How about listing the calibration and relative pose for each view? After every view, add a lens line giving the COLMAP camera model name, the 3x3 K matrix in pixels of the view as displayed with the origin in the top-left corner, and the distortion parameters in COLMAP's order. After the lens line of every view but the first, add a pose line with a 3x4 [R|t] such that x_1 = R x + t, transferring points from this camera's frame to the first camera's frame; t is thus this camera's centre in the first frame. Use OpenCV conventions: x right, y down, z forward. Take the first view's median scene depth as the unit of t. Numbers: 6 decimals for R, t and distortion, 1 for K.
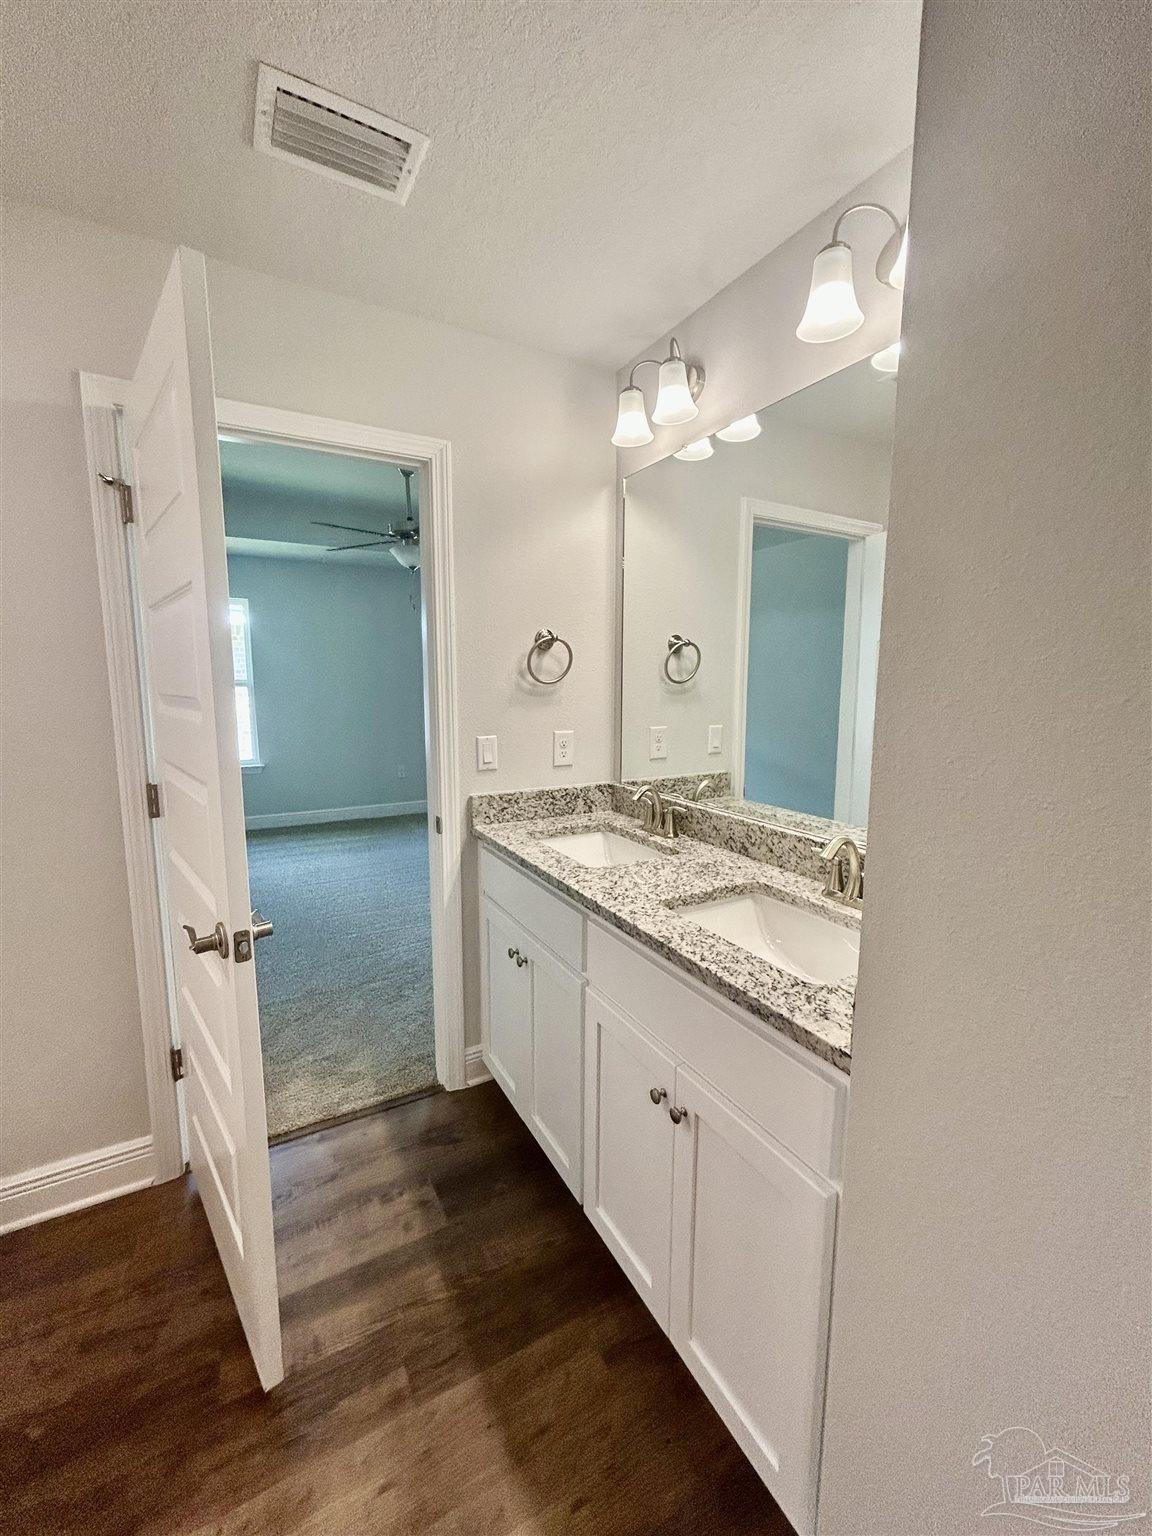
lens RADIAL K [[630.3, 0, 578.7], [0, 630.3, 763.6], [0, 0, 1]] dist [-0.001388, 0.000523]
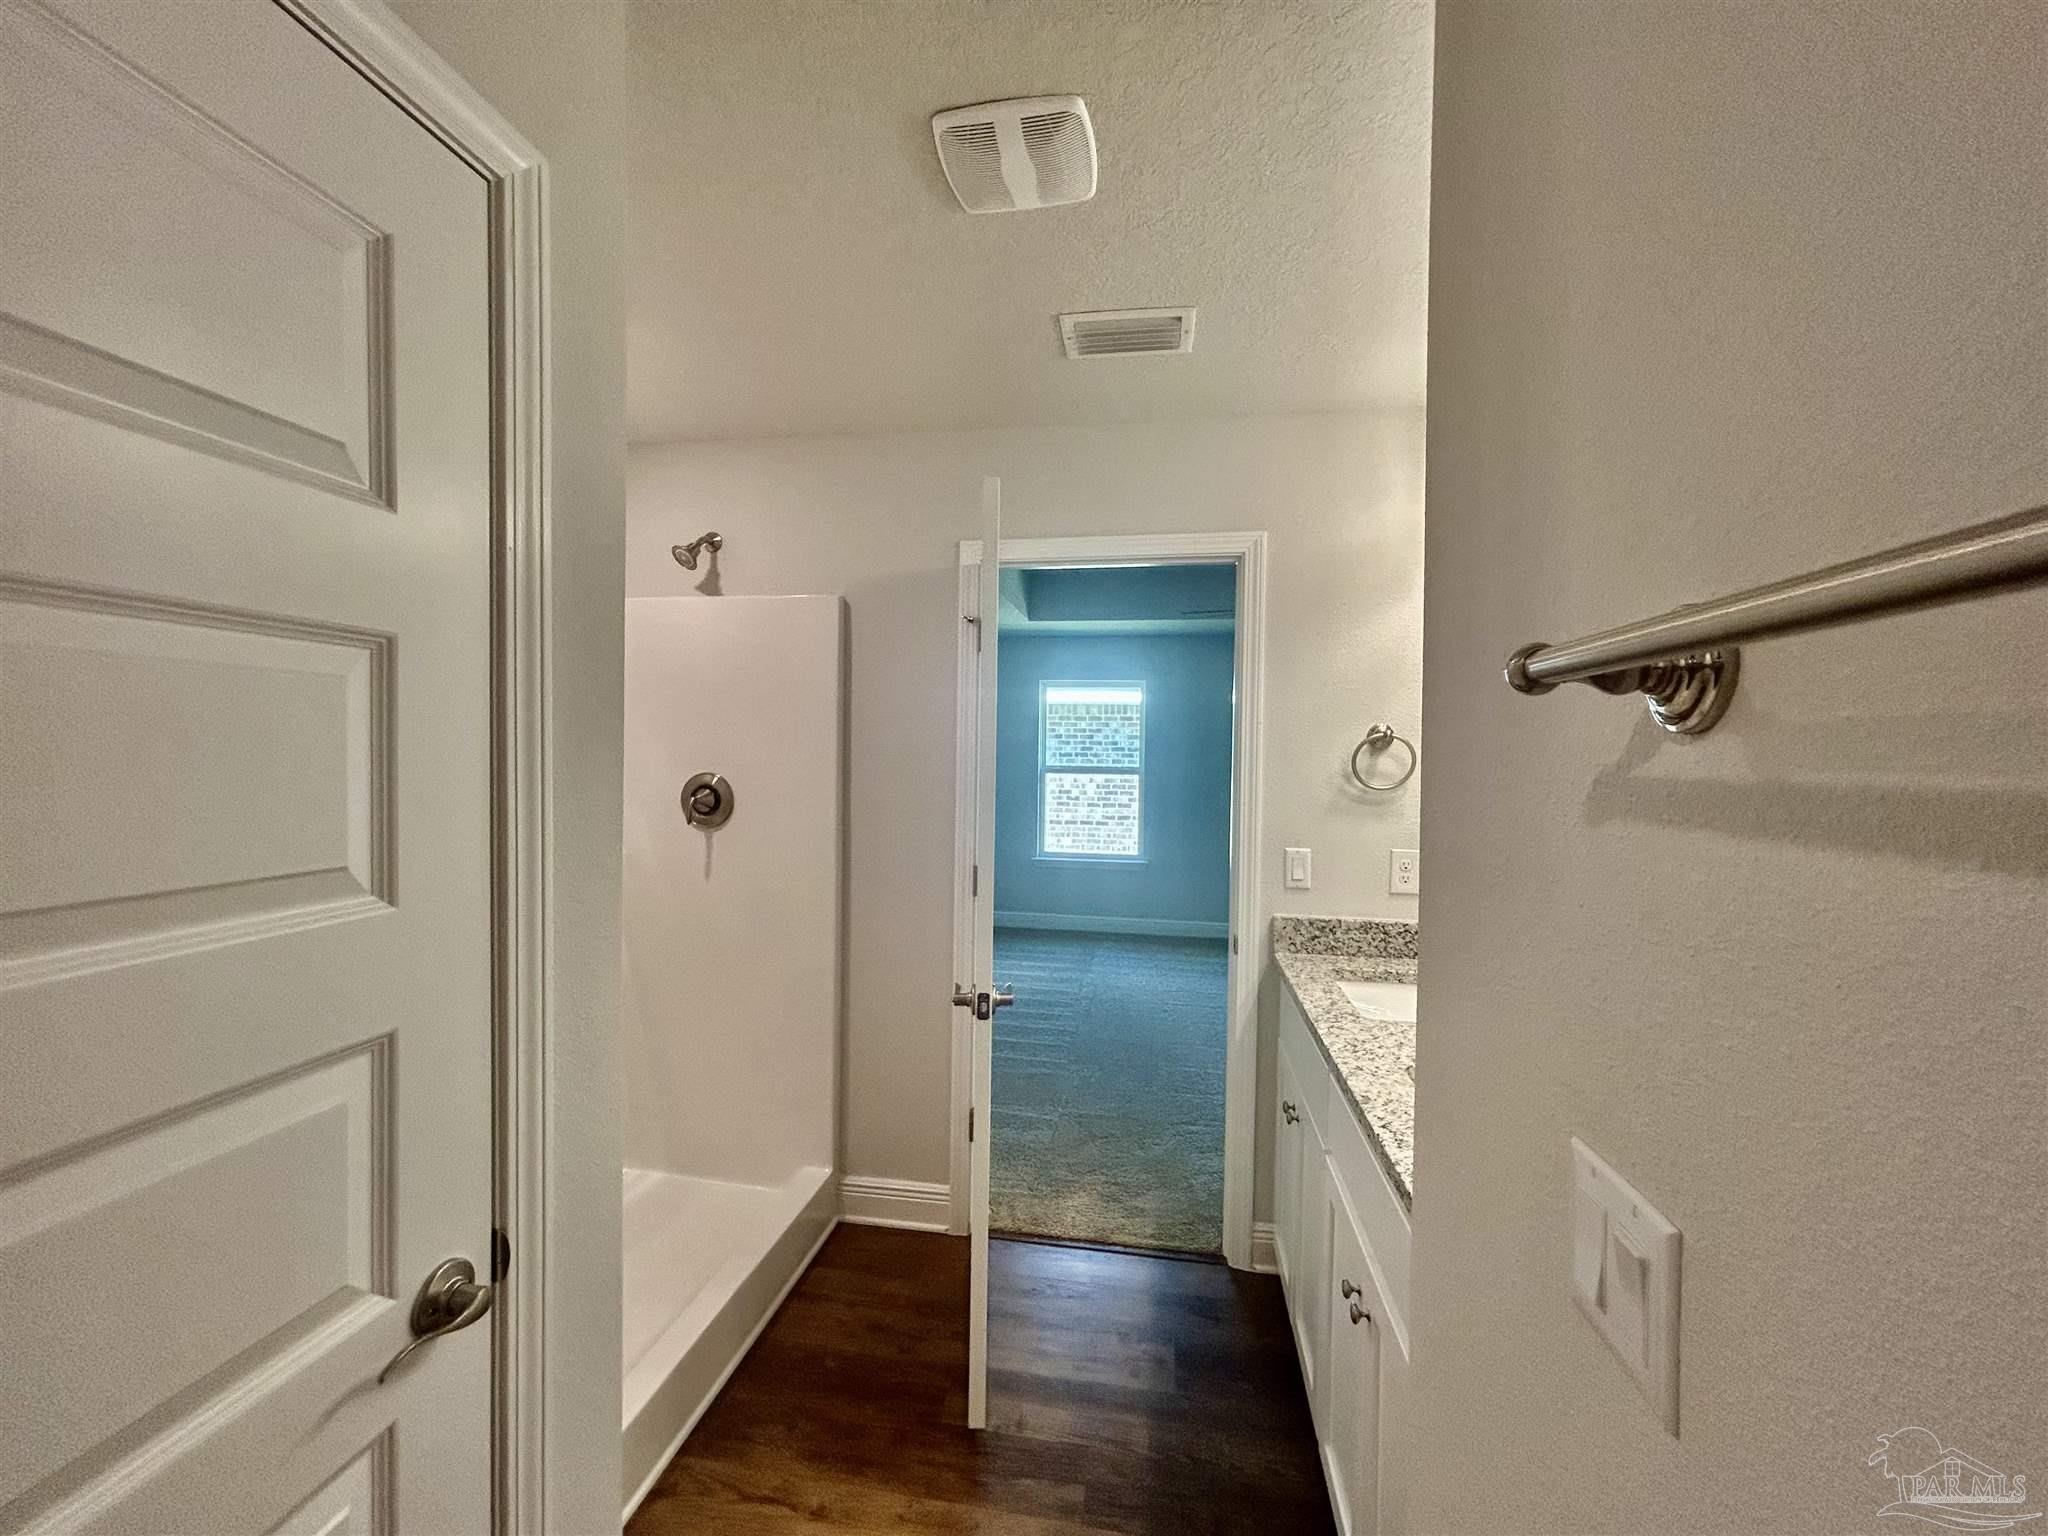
lens RADIAL K [[840.3, 0, 1019.4], [0, 840.3, 762.4], [0, 0, 1]] dist [-0.001388, 0.000523]
pose [[0.779978, 0.015563, -0.625613, 0.275782], [-0.097711, 0.990459, -0.097180, -0.011721], [0.618132, 0.136927, 0.774057, -0.140555]]
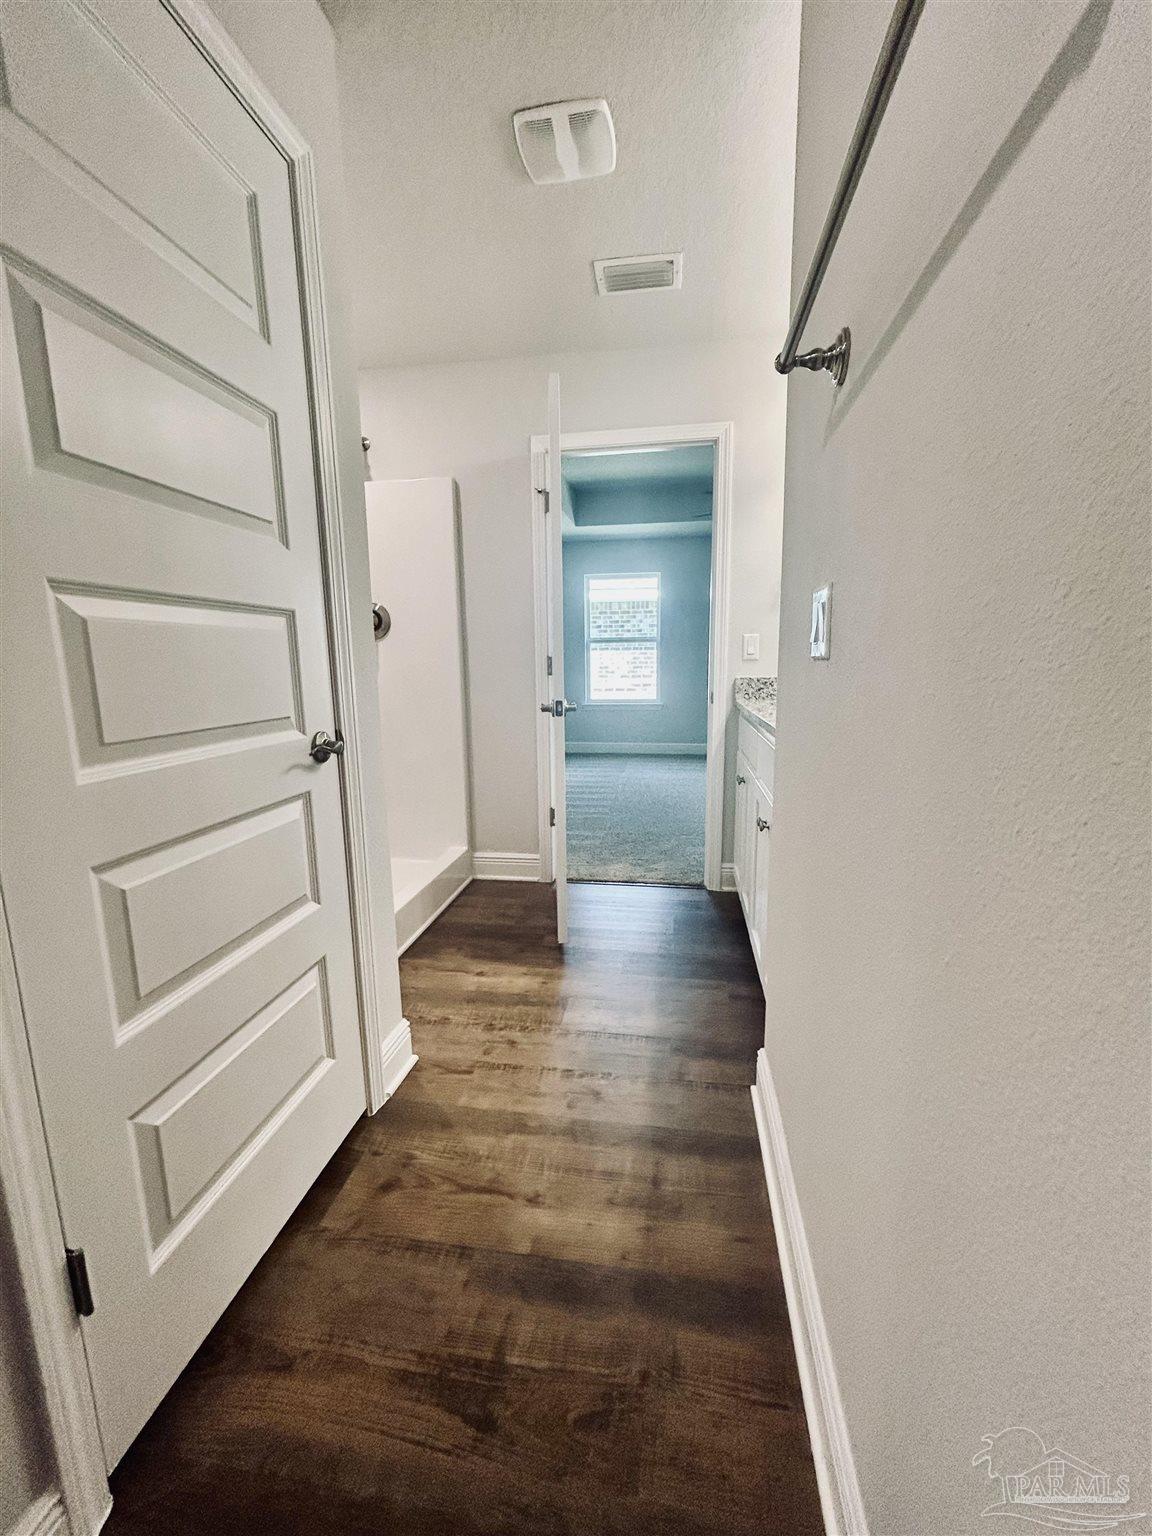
lens RADIAL K [[630.3, 0, 575.5], [0, 630.3, 764.8], [0, 0, 1]] dist [-0.001388, 0.000523]
pose [[0.786142, 0.086651, -0.611941, 0.418501], [-0.068624, 0.996239, 0.052908, 0.192978], [0.614224, 0.000401, 0.789132, -0.315259]]
